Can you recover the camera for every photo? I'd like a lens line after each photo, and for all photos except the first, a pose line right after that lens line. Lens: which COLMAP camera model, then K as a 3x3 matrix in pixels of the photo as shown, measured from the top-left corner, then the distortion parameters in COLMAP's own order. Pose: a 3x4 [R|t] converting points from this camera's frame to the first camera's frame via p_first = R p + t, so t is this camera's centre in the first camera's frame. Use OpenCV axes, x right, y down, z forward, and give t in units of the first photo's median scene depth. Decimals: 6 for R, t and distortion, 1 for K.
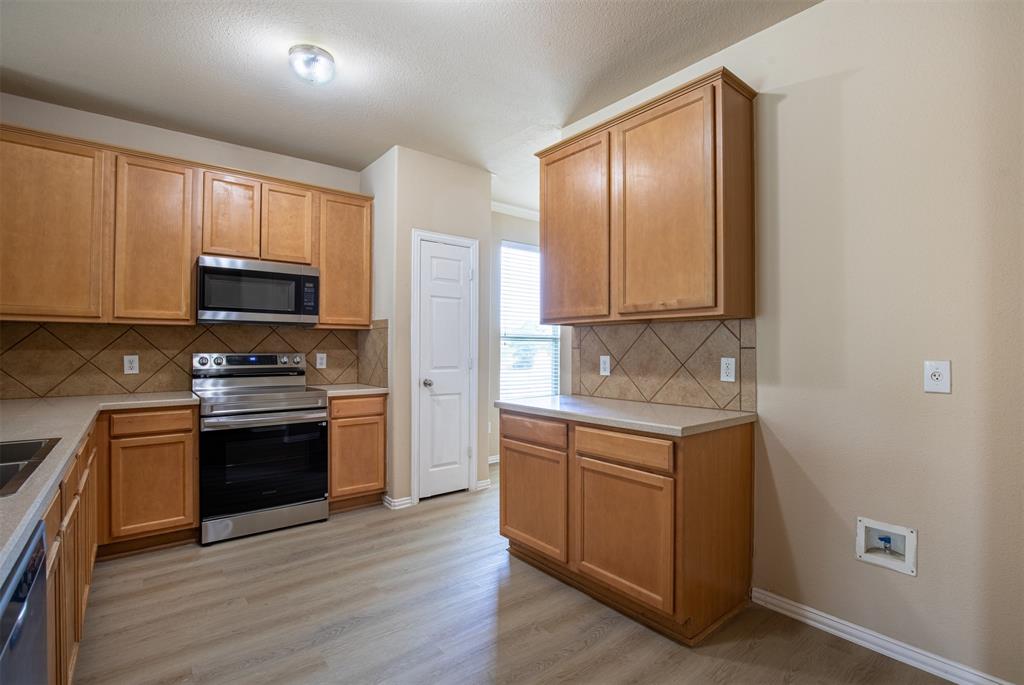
lens RADIAL K [[483.4, 0, 520.3], [0, 483.4, 345.3], [0, 0, 1]] dist [-0.025407, 0.000670]
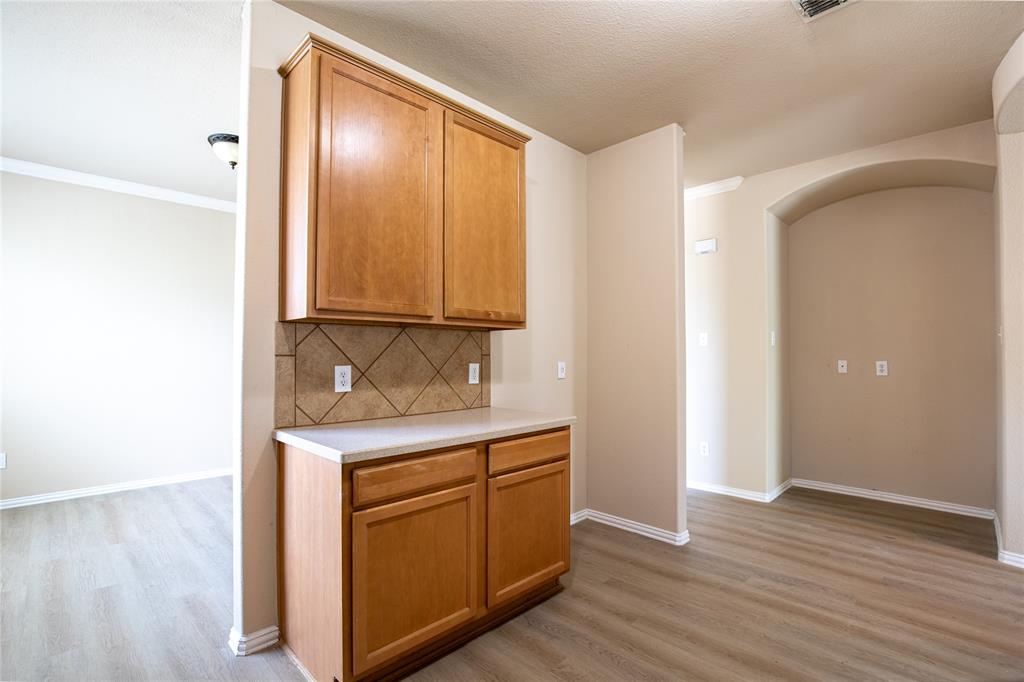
lens RADIAL K [[475.8, 0, 514.3], [0, 475.8, 346.1], [0, 0, 1]] dist [-0.028295, 0.000673]
pose [[-0.109723, 0.015530, 0.993841, -0.599135], [-0.008029, 0.999831, -0.016510, 0.001665], [-0.993930, -0.009791, -0.109580, 0.845684]]
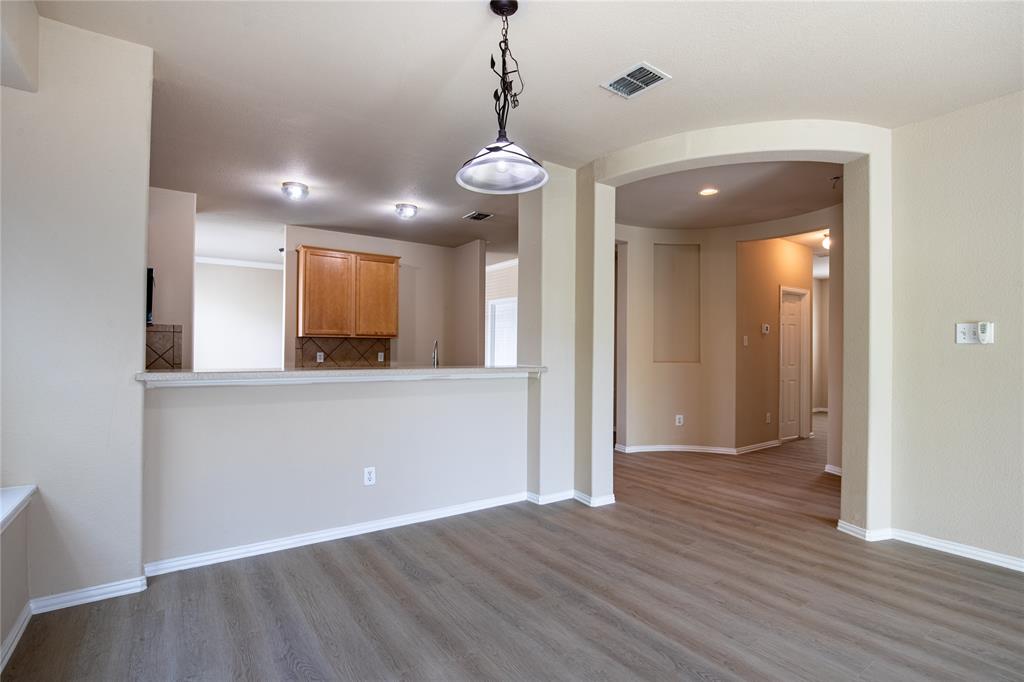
lens RADIAL K [[490.1, 0, 512.7], [0, 490.1, 349.9], [0, 0, 1]] dist [-0.024380, 0.000044]
pose [[0.065508, -0.001609, 0.997851, -1.890662], [-0.014992, 0.999884, 0.002597, -0.006822], [-0.997739, -0.015130, 0.065476, 0.055886]]
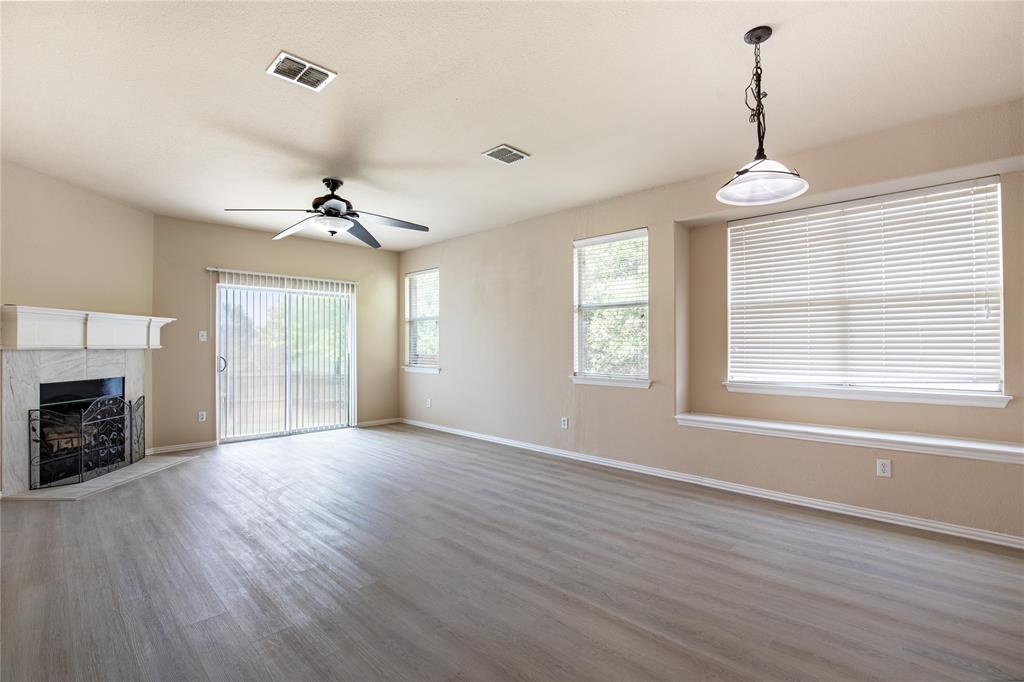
lens RADIAL K [[469.6, 0, 512.4], [0, 469.6, 346.4], [0, 0, 1]] dist [-0.029830, 0.000761]
pose [[0.115341, -0.003912, -0.993318, -0.462109], [0.005299, 0.999980, -0.003323, -0.003524], [0.993312, -0.004881, 0.115359, -0.373810]]
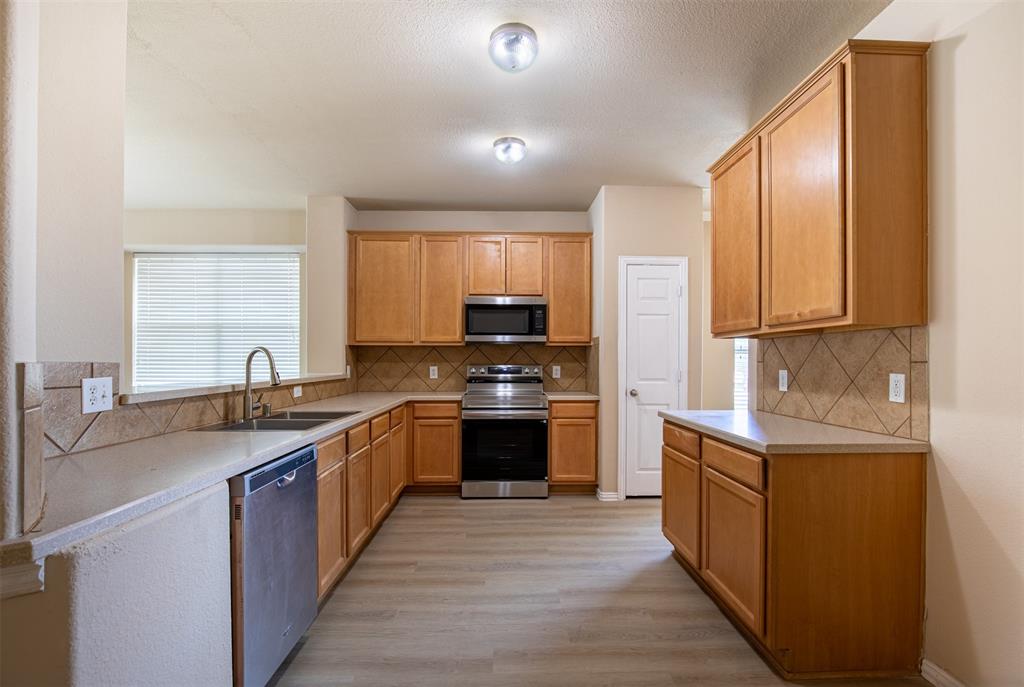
lens RADIAL K [[475.4, 0, 510.7], [0, 475.4, 359.8], [0, 0, 1]] dist [-0.012458, 0.000434]
pose [[0.787597, -0.001427, -0.616189, 0.334684], [0.002997, 0.999994, 0.001514, -0.001216], [0.616183, -0.003039, 0.787597, -0.043508]]
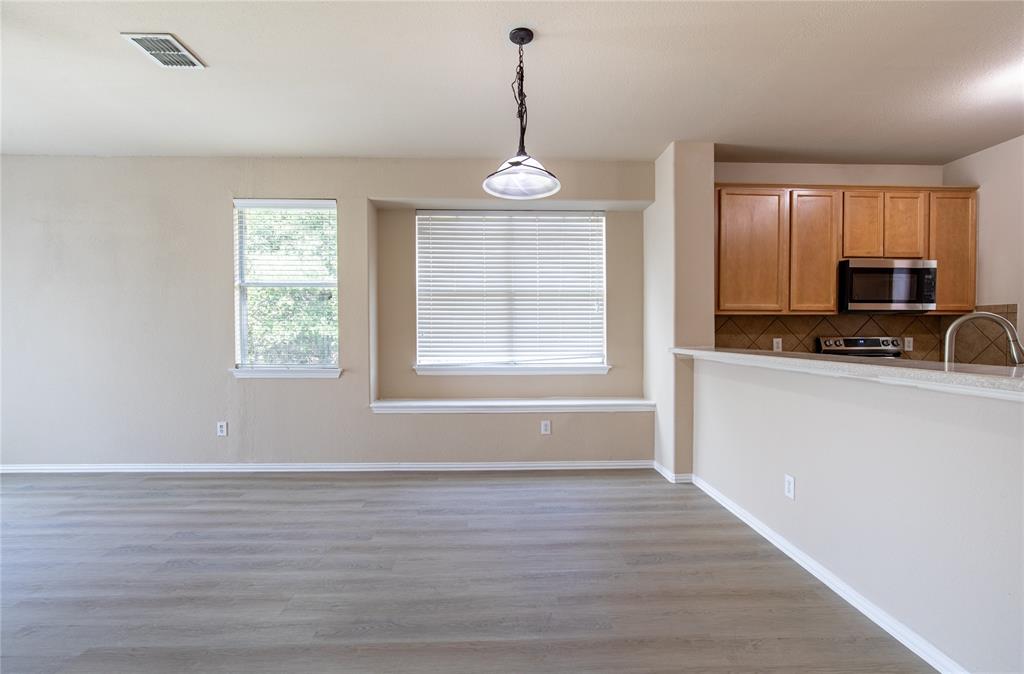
lens RADIAL K [[463.3, 0, 509.8], [0, 463.3, 341.9], [0, 0, 1]] dist [-0.014831, 0.001137]
pose [[0.797860, 0.008844, -0.602778, -0.697045], [0.006456, 0.999710, 0.023212, -0.004071], [0.602809, -0.022411, 0.797571, -0.546183]]
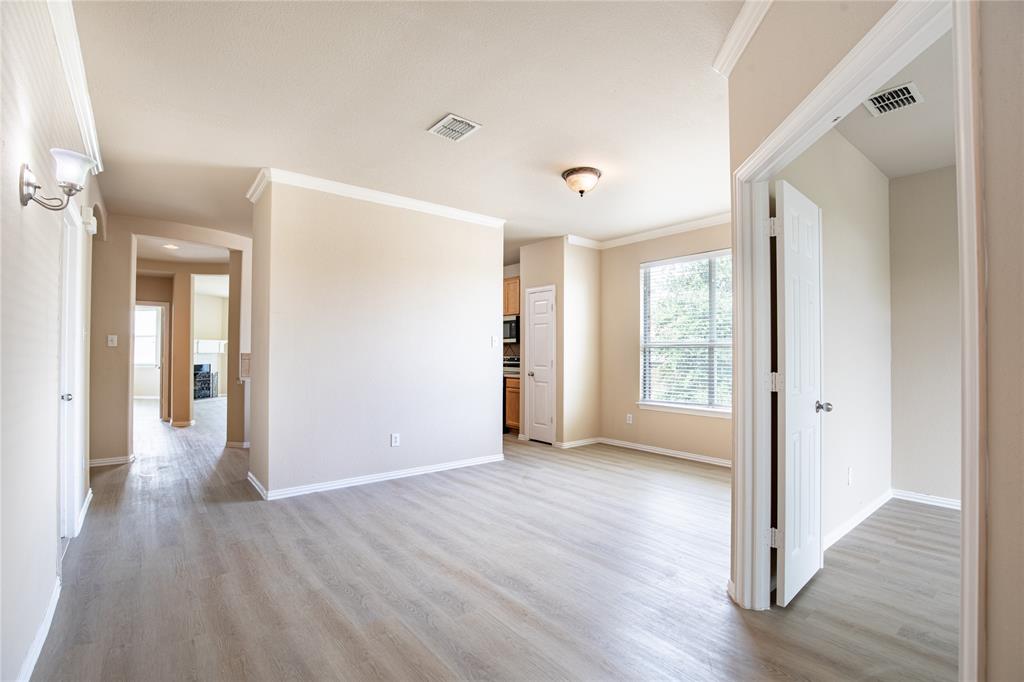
lens RADIAL K [[469.6, 0, 512.4], [0, 469.6, 346.4], [0, 0, 1]] dist [-0.029830, 0.000761]
pose [[-0.003809, -0.019368, -0.999805, 1.982596], [0.000498, 0.999812, -0.019371, 0.013112], [0.999993, -0.000571, -0.003799, 1.218224]]
